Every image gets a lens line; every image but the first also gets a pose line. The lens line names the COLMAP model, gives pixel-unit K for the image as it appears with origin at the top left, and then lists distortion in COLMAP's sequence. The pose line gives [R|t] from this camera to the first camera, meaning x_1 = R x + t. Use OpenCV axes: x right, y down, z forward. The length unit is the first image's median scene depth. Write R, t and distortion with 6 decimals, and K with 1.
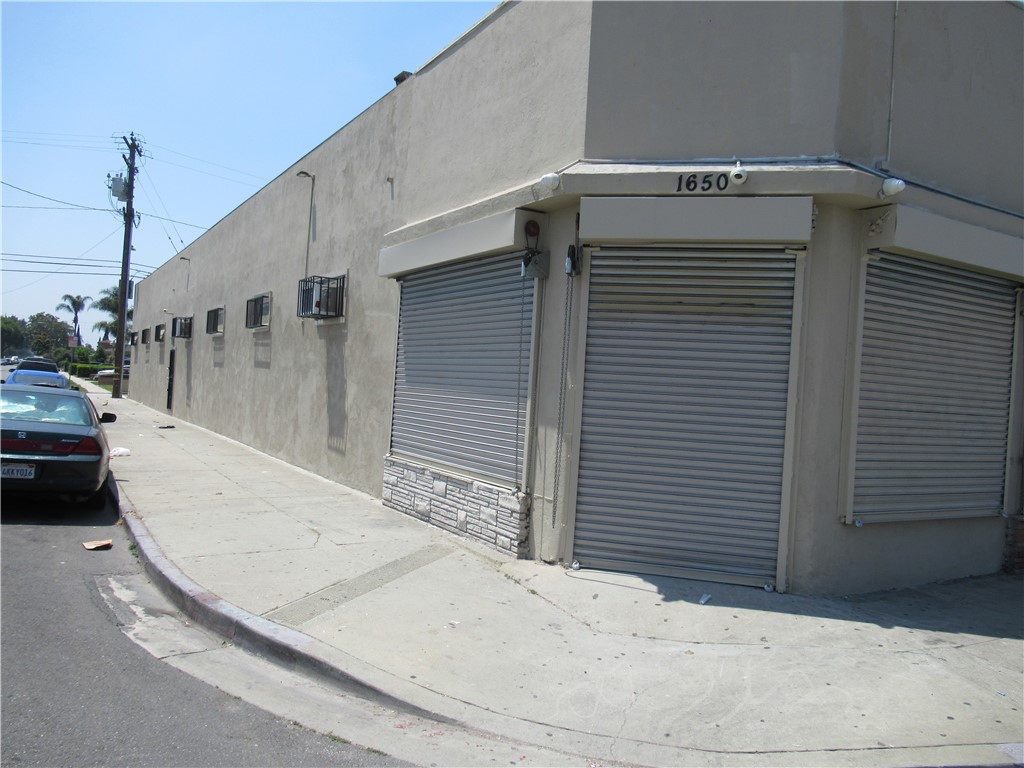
lens RADIAL K [[760.9, 0, 512.2], [0, 760.9, 388.7], [0, 0, 1]] dist [-0.011170, 0.001823]
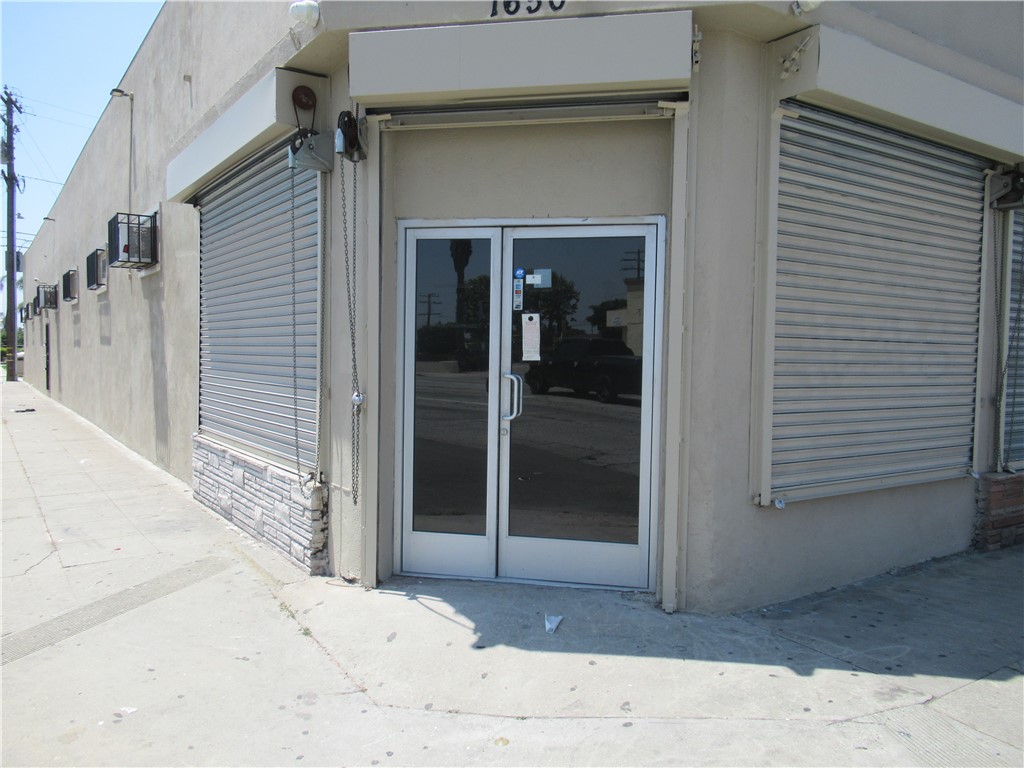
lens RADIAL K [[760.9, 0, 511.3], [0, 760.9, 388.5], [0, 0, 1]] dist [-0.011170, 0.001823]
pose [[0.997325, -0.047645, 0.055431, 0.139745], [0.045016, 0.997845, 0.047741, 0.022273], [-0.057586, -0.045118, 0.997321, 0.255280]]
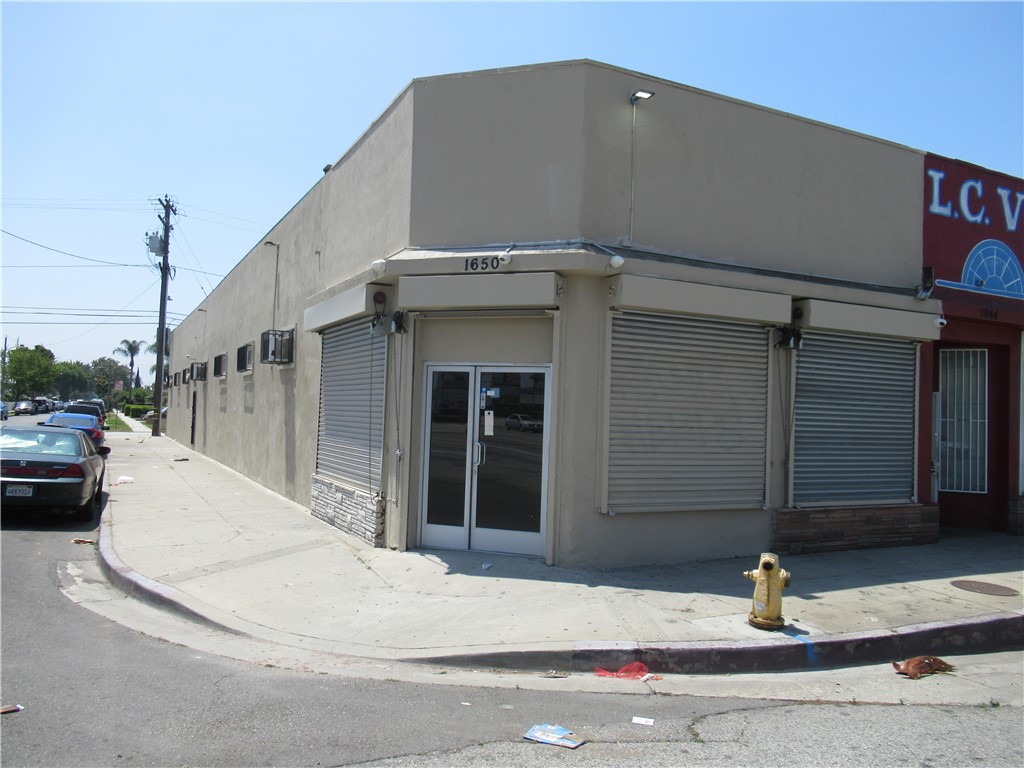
lens RADIAL K [[760.9, 0, 511.1], [0, 760.9, 389.6], [0, 0, 1]] dist [-0.011170, 0.001823]
pose [[0.997346, -0.031474, -0.065653, 0.293049], [0.029069, 0.998882, -0.037266, 0.005531], [0.066753, 0.035259, 0.997146, -0.267802]]
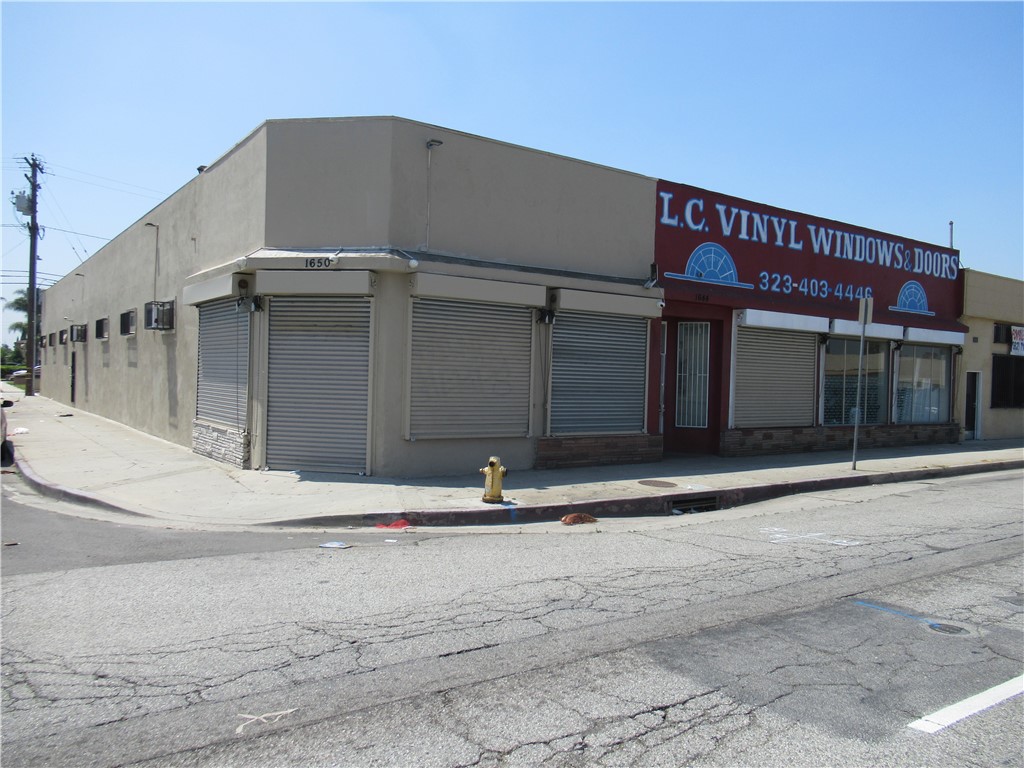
lens RADIAL K [[760.9, 0, 510.9], [0, 760.9, 390.0], [0, 0, 1]] dist [-0.011170, 0.001823]
pose [[0.996508, -0.035110, 0.075758, 0.438648], [0.033542, 0.999198, 0.021863, 0.016455], [-0.076464, -0.019246, 0.996887, -0.714760]]
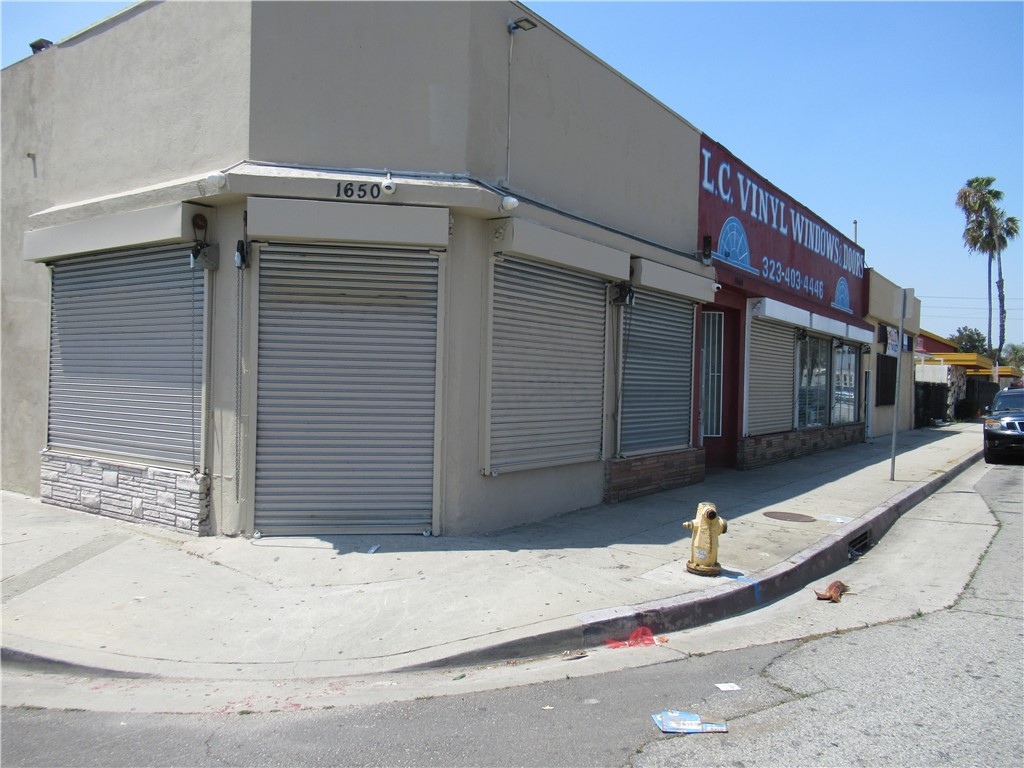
lens RADIAL K [[760.9, 0, 512.3], [0, 760.9, 388.1], [0, 0, 1]] dist [-0.011170, 0.001823]
pose [[0.914713, -0.042757, 0.401836, -0.008644], [0.032521, 0.998950, 0.032264, -0.001447], [-0.402794, -0.016445, 0.915143, -0.115385]]
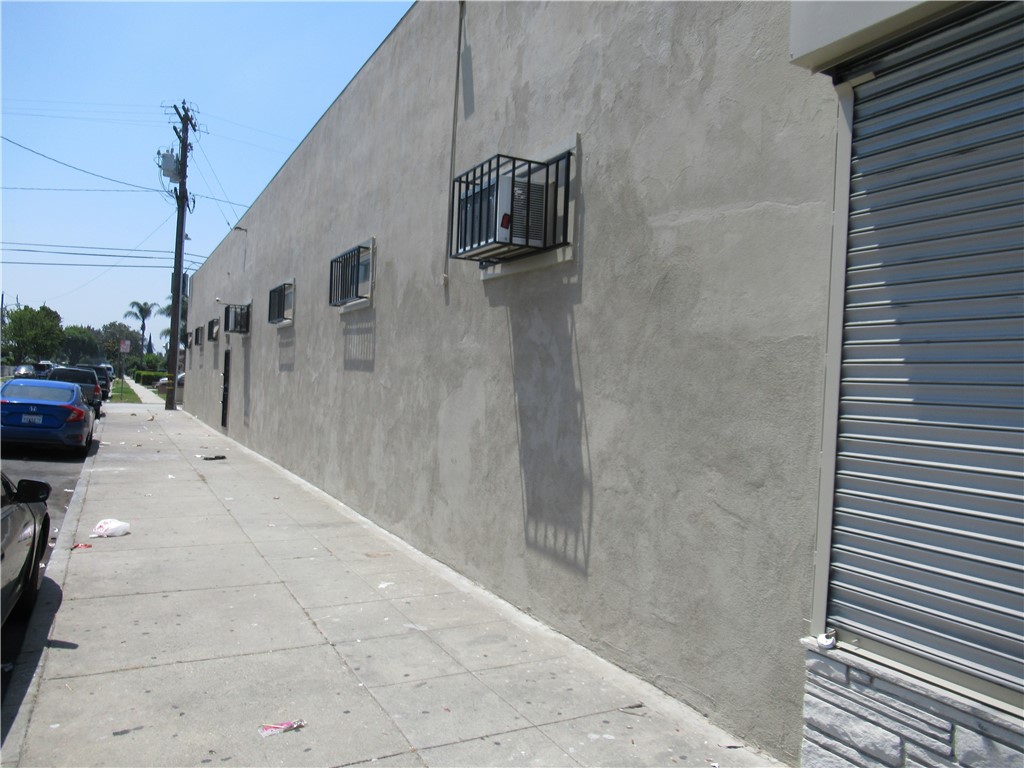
lens RADIAL K [[760.9, 0, 513.8], [0, 760.9, 385.4], [0, 0, 1]] dist [-0.011170, 0.001823]
pose [[0.996944, -0.014688, -0.076732, -0.317674], [0.014203, 0.999876, -0.006864, -0.019215], [0.076824, 0.005753, 0.997028, 0.816786]]
